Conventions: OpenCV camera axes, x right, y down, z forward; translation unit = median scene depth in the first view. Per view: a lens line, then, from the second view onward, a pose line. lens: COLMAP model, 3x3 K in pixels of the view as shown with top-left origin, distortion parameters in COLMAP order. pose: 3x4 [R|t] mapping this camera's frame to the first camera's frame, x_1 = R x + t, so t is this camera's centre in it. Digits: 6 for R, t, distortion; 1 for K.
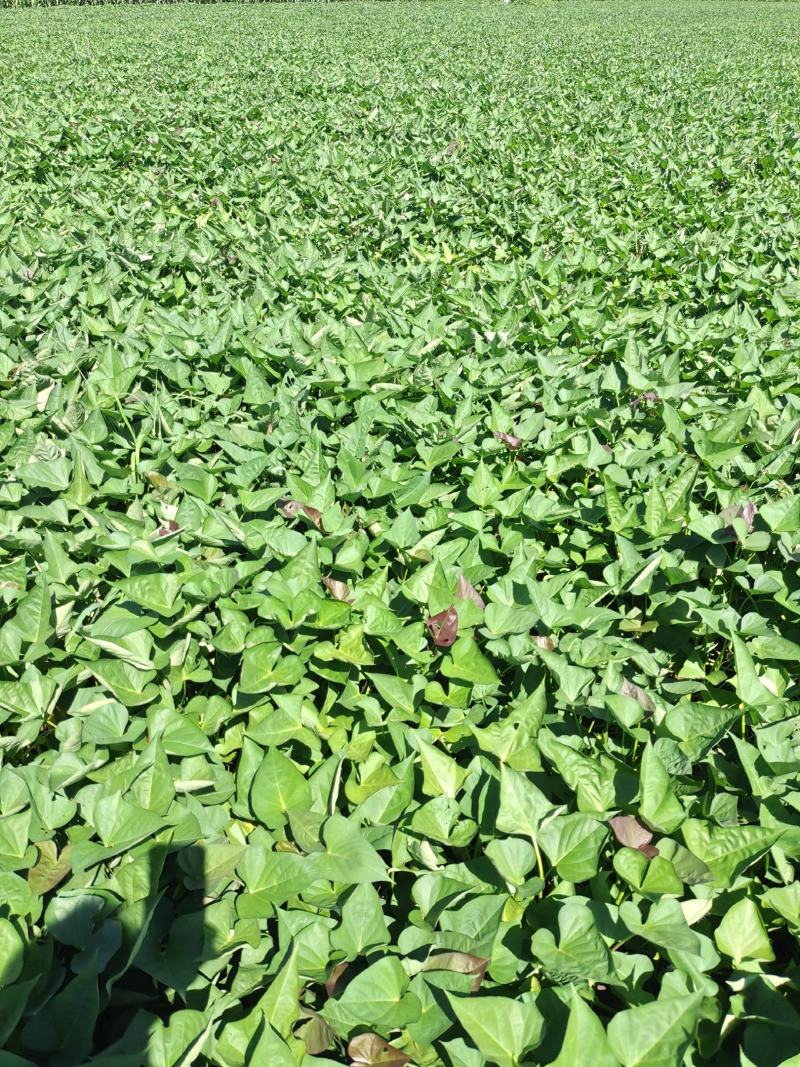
lens RADIAL K [[835.6, 0, 400.0], [0, 835.6, 533.5], [0, 0, 1]] dist [0.100273, -0.049988]
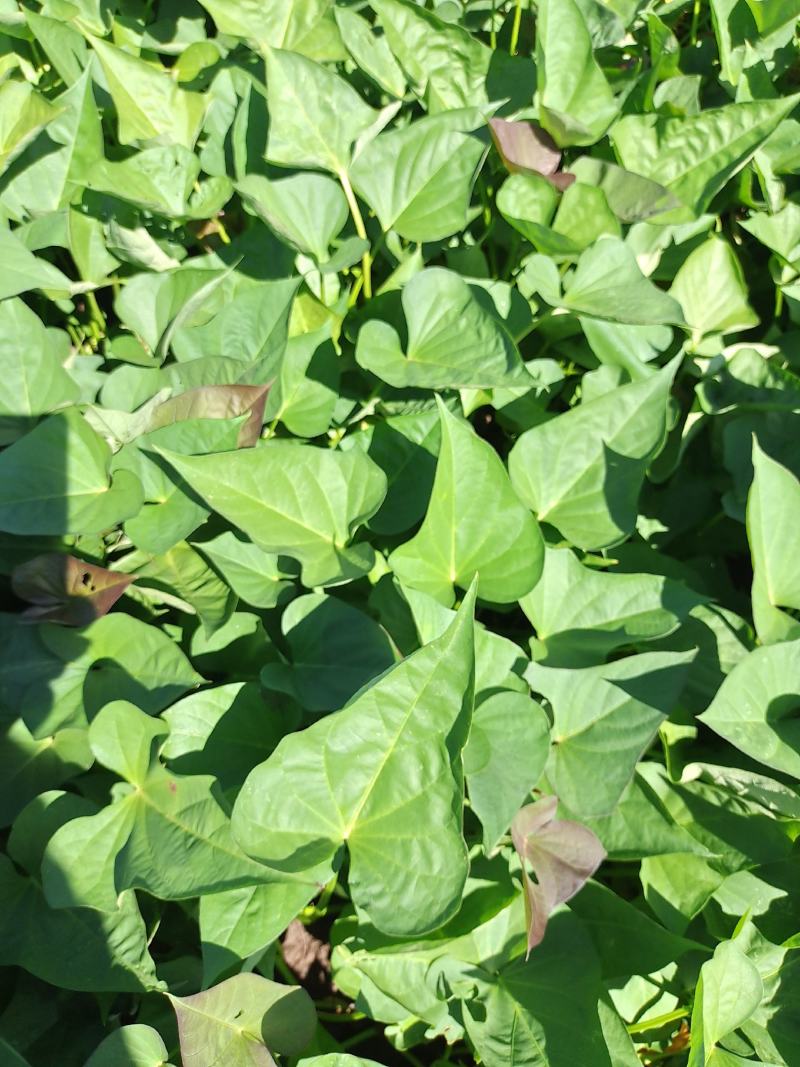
lens RADIAL K [[835.6, 0, 400.0], [0, 835.6, 533.5], [0, 0, 1]] dist [0.100273, -0.049988]
pose [[0.974545, -0.171253, 0.144688, 0.082471], [0.073643, 0.854091, 0.514883, 0.285756], [-0.211752, -0.491121, 0.844962, 0.468282]]
